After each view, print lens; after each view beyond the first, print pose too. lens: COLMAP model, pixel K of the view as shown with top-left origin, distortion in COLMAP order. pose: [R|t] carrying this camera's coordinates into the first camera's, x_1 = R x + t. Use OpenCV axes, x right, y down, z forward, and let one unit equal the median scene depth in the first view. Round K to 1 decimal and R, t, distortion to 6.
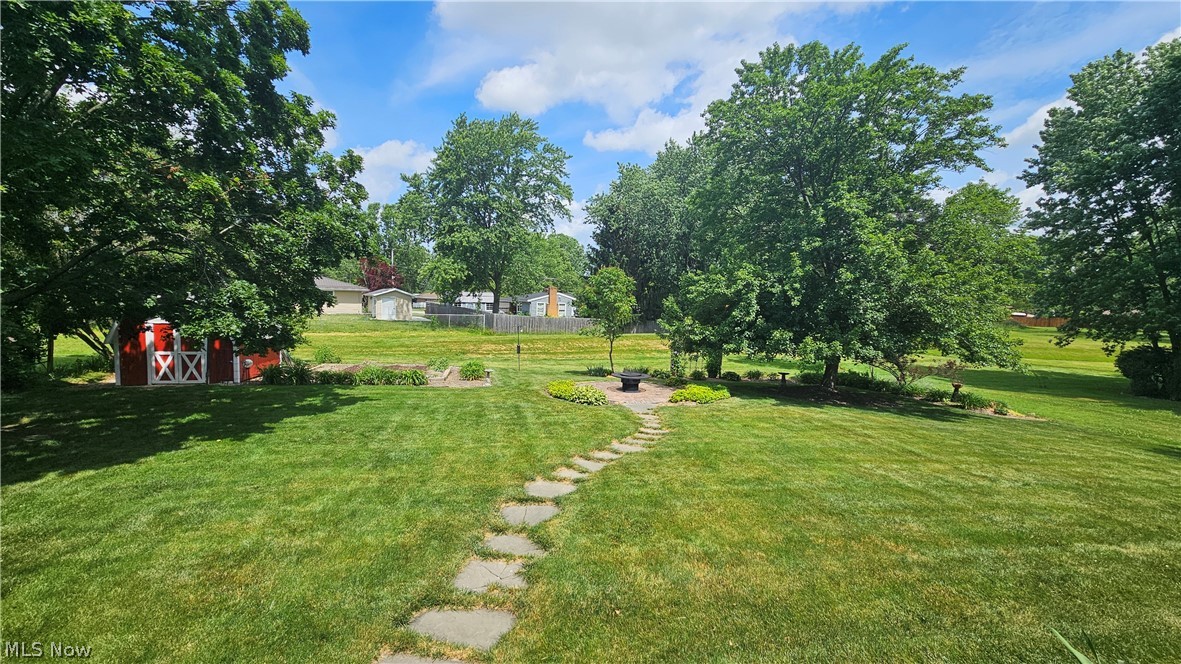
lens RADIAL K [[482.8, 0, 586.6], [0, 482.8, 340.1], [0, 0, 1]] dist [-0.001355, -0.000519]
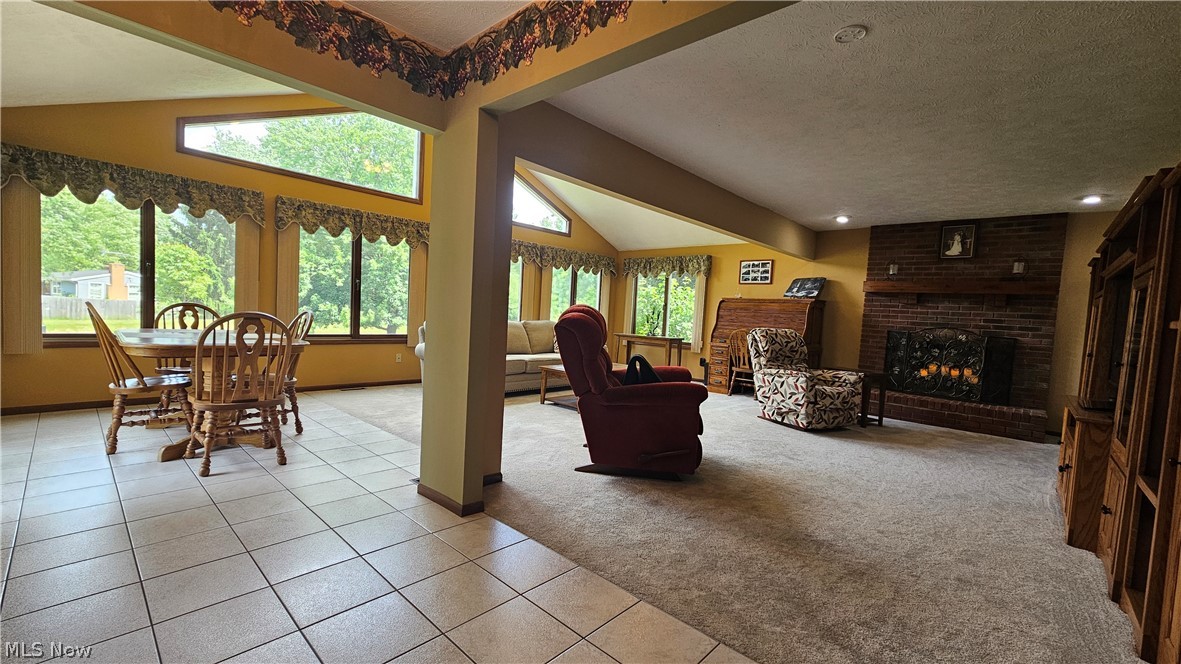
lens RADIAL K [[480.1, 0, 587.2], [0, 480.1, 339.5], [0, 0, 1]] dist [-0.001956, 0.000074]
pose [[0.772275, -0.026329, 0.634743, 0.104931], [0.018775, 0.999650, 0.018623, 0.061955], [-0.635011, -0.002465, 0.772499, -0.447558]]
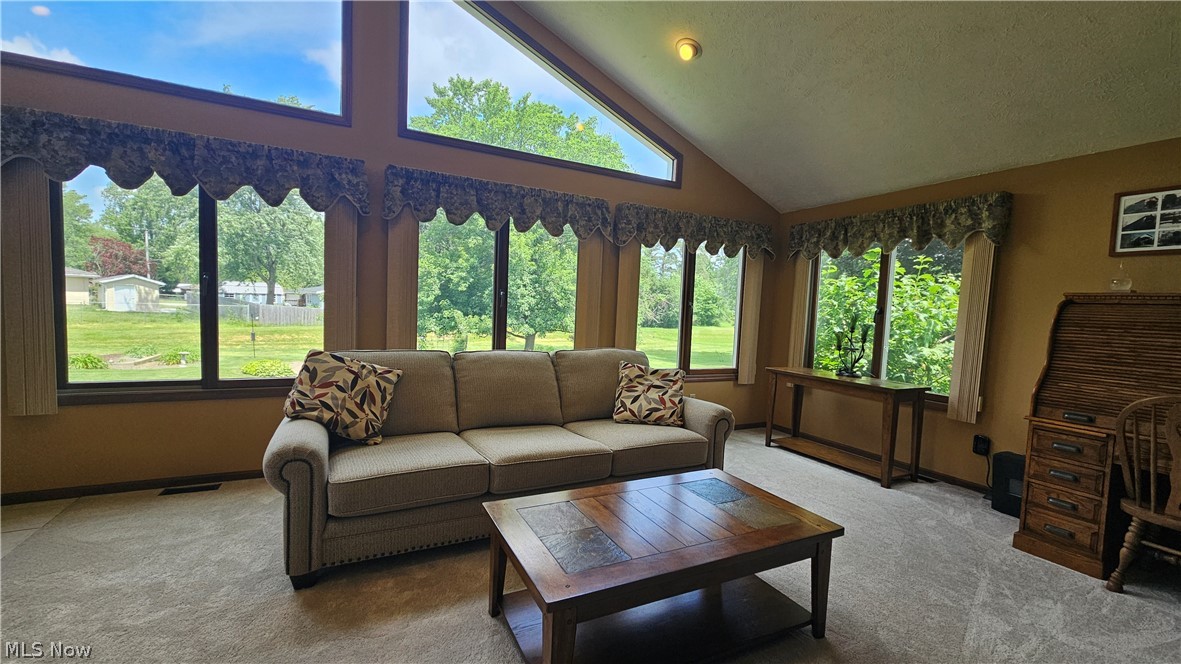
lens RADIAL K [[480.1, 0, 587.2], [0, 480.1, 339.5], [0, 0, 1]] dist [-0.001956, 0.000074]
pose [[0.946273, -0.014261, 0.323054, 0.308488], [0.012708, 0.999895, 0.006915, 0.043569], [-0.323119, -0.002438, 0.946355, -0.255822]]
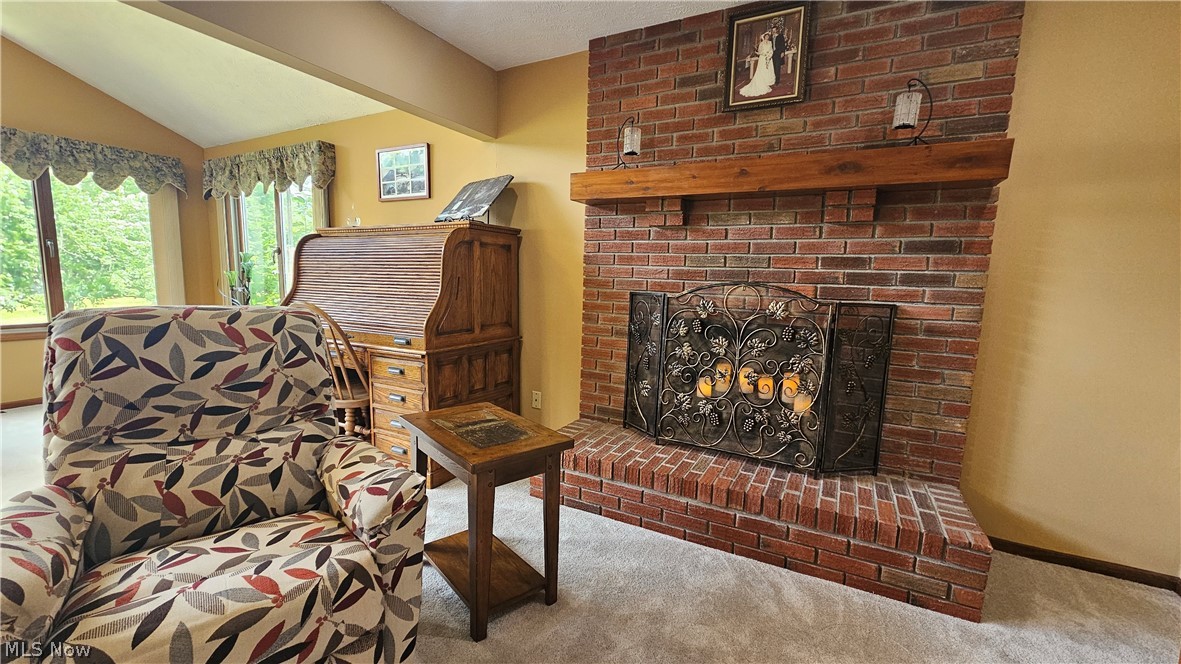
lens RADIAL K [[480.1, 0, 587.2], [0, 480.1, 339.5], [0, 0, 1]] dist [-0.001956, 0.000074]
pose [[0.586266, -0.122237, 0.800843, 0.439414], [0.054635, 0.992266, 0.111459, 0.063330], [-0.808274, -0.021591, 0.588410, -0.379158]]
